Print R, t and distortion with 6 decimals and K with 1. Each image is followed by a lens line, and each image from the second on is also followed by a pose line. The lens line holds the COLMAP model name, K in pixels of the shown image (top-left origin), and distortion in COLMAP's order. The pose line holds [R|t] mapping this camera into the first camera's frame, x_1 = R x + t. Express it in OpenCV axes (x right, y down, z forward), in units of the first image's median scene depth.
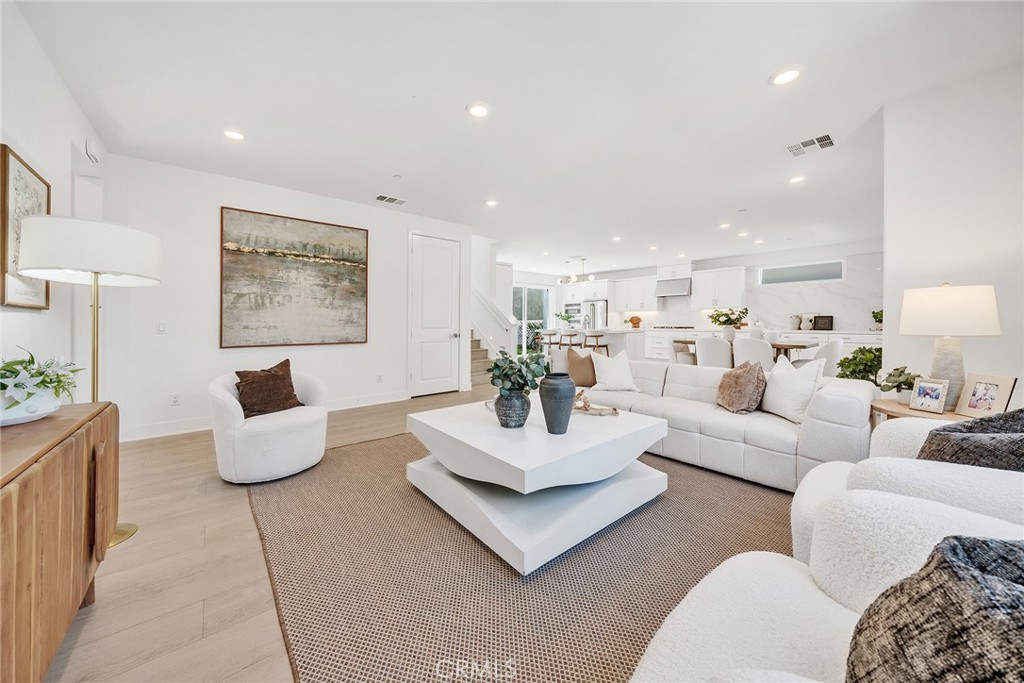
lens RADIAL K [[358.6, 0, 492.5], [0, 358.6, 323.4], [0, 0, 1]] dist [-0.010645, -0.000032]
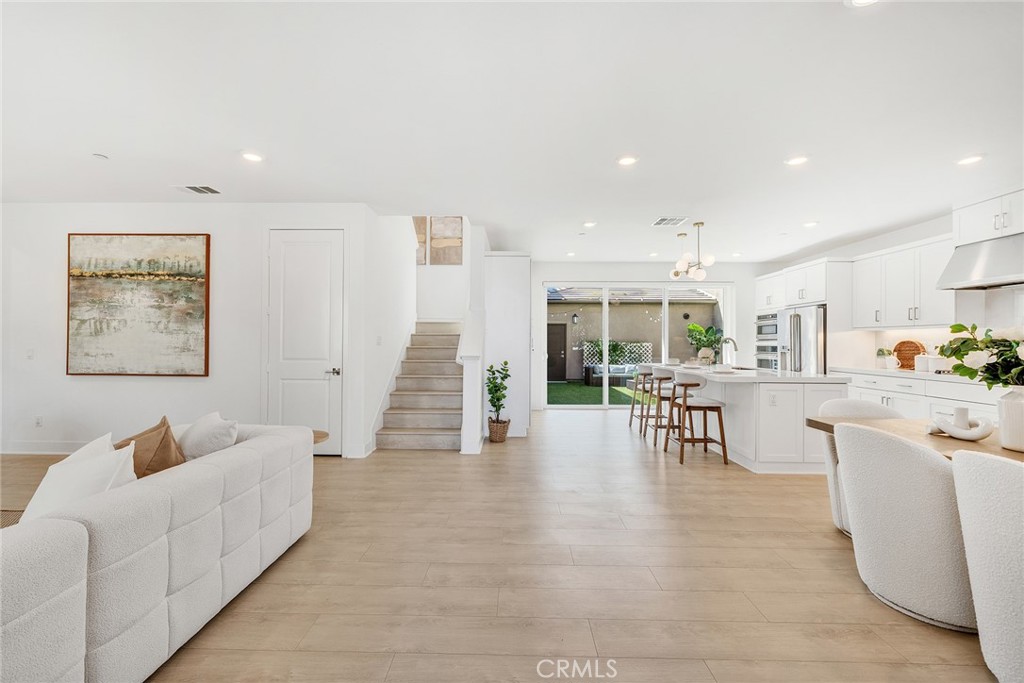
lens RADIAL K [[428.8, 0, 507.2], [0, 428.8, 338.4], [0, 0, 1]] dist [-0.004340, -0.000030]
pose [[0.765512, 0.002997, -0.643414, 0.840726], [-0.010586, 0.999912, -0.007937, -0.031488], [0.643334, 0.012887, 0.765477, 0.769687]]
